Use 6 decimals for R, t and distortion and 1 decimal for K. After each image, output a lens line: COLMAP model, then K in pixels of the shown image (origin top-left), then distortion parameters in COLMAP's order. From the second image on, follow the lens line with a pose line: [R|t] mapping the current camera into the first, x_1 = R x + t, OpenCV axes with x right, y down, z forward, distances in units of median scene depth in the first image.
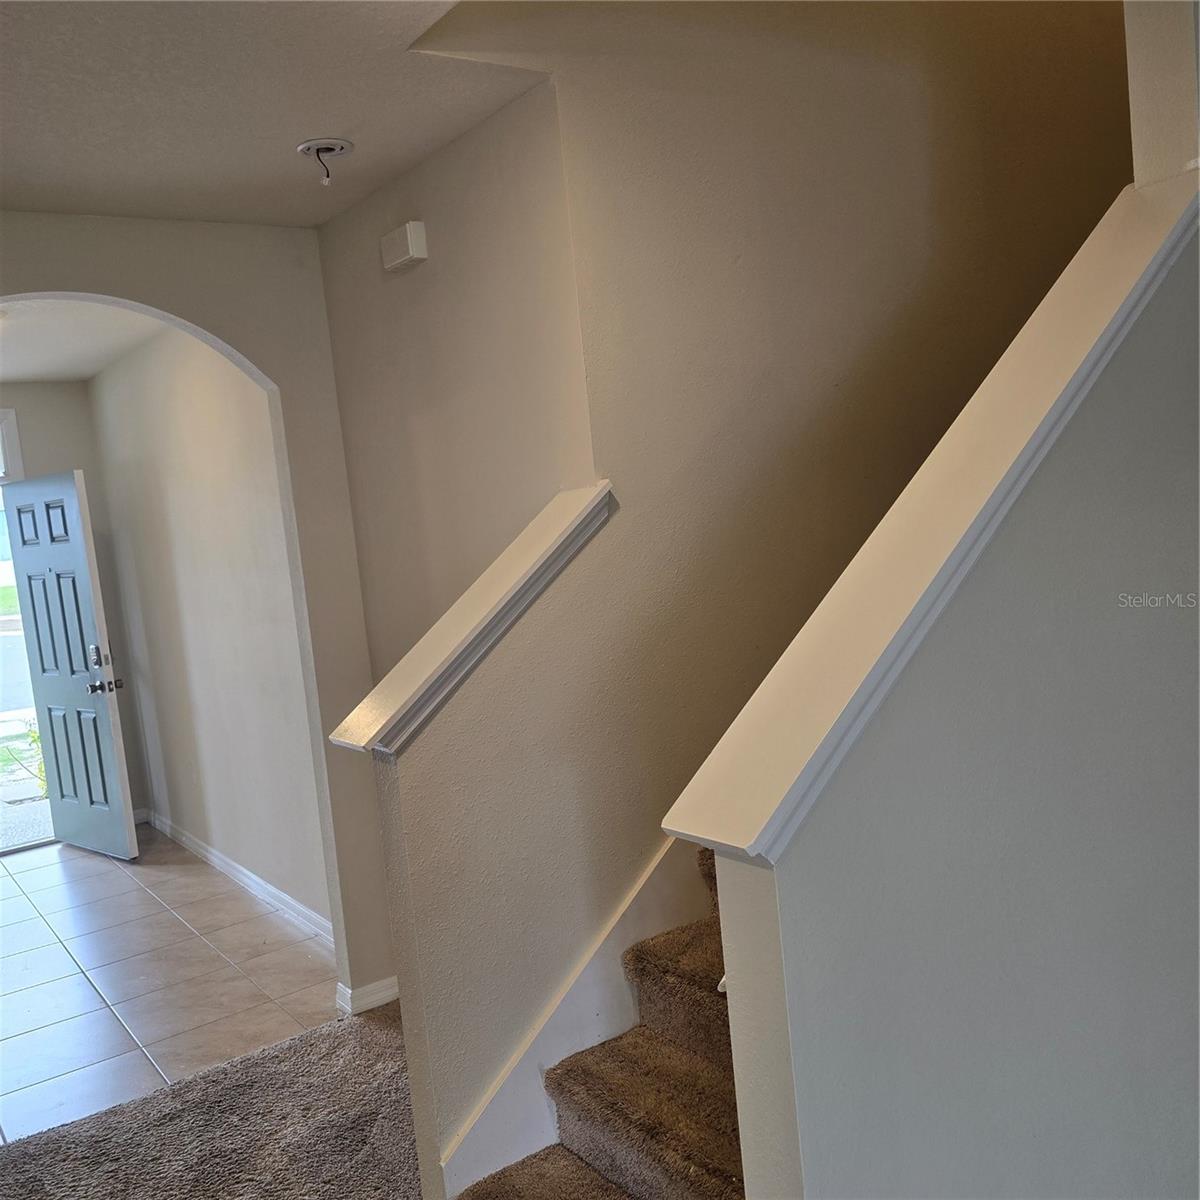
lens RADIAL K [[1119.9, 0, 600.3], [0, 1119.9, 603.6], [0, 0, 1]] dist [0.022312, 0.000000]
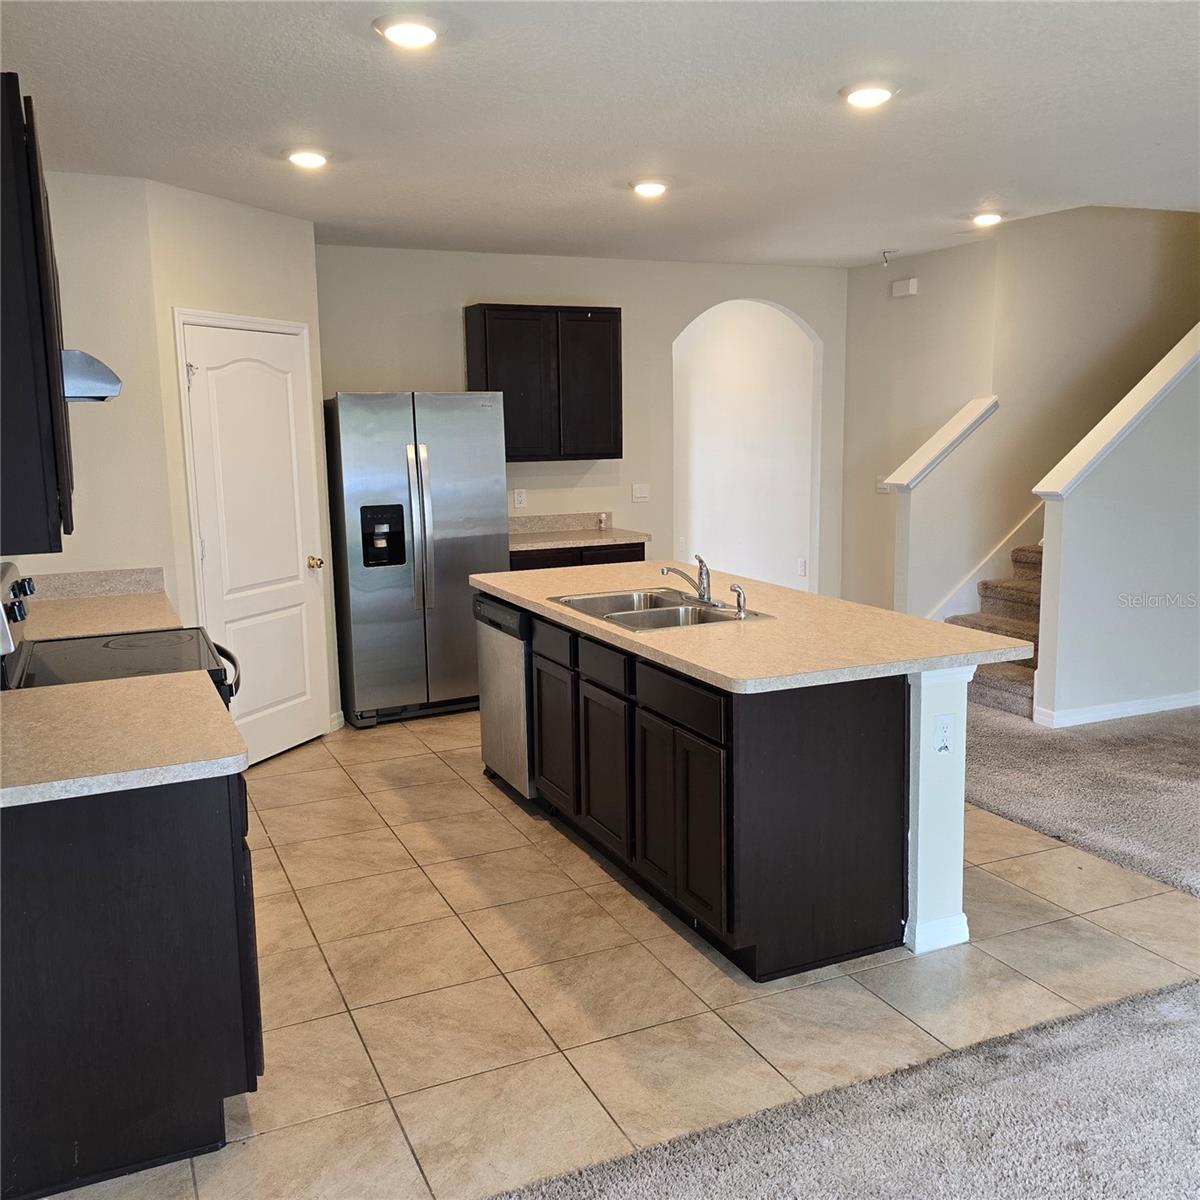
lens RADIAL K [[1119.9, 0, 577.5], [0, 1119.9, 607.8], [0, 0, 1]] dist [0.022312, 0.000000]
pose [[0.976512, 0.109288, -0.185691, -0.396450], [-0.093670, 0.991443, 0.090921, 0.222680], [0.194038, -0.071392, 0.978393, -1.718541]]
